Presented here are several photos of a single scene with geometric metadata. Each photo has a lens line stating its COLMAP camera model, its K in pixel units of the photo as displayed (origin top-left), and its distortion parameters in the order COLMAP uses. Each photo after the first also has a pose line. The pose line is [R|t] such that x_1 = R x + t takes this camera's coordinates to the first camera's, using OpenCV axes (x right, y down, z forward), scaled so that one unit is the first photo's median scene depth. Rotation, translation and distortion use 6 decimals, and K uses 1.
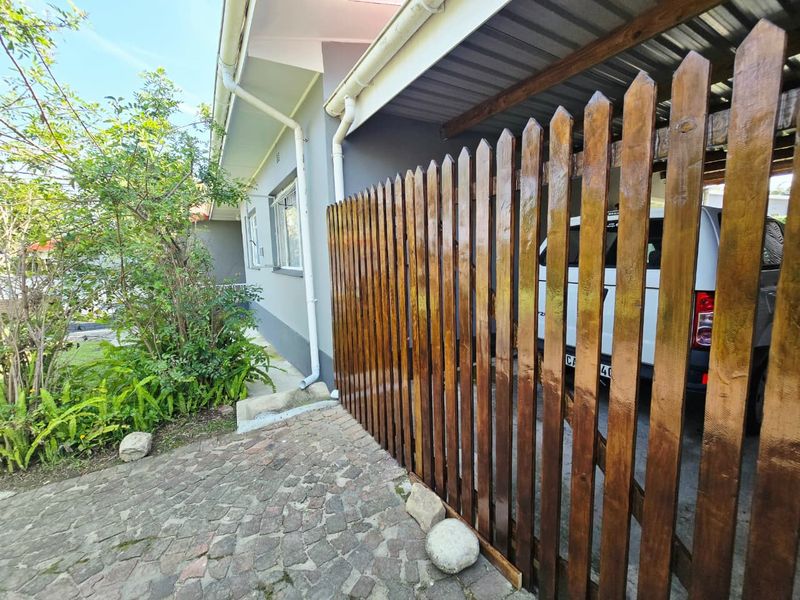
lens RADIAL K [[329.9, 0, 400.0], [0, 329.9, 300.0], [0, 0, 1]] dist [-0.001027, -0.000005]
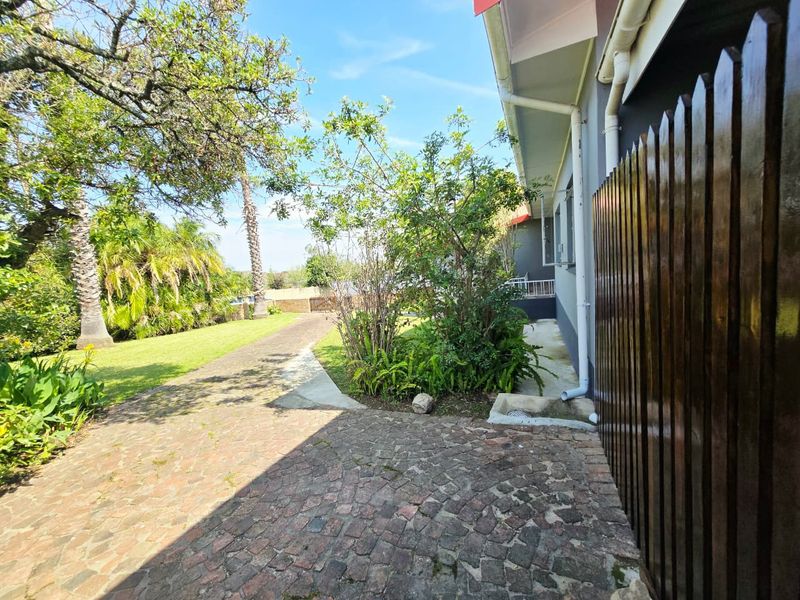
lens RADIAL K [[326.6, 0, 400.0], [0, 326.6, 300.0], [0, 0, 1]] dist [-0.001411, -0.000184]
pose [[0.591160, 0.061662, -0.804194, 0.197610], [-0.045425, 0.998036, 0.043132, -0.035603], [0.805274, 0.011033, 0.592800, 0.124775]]
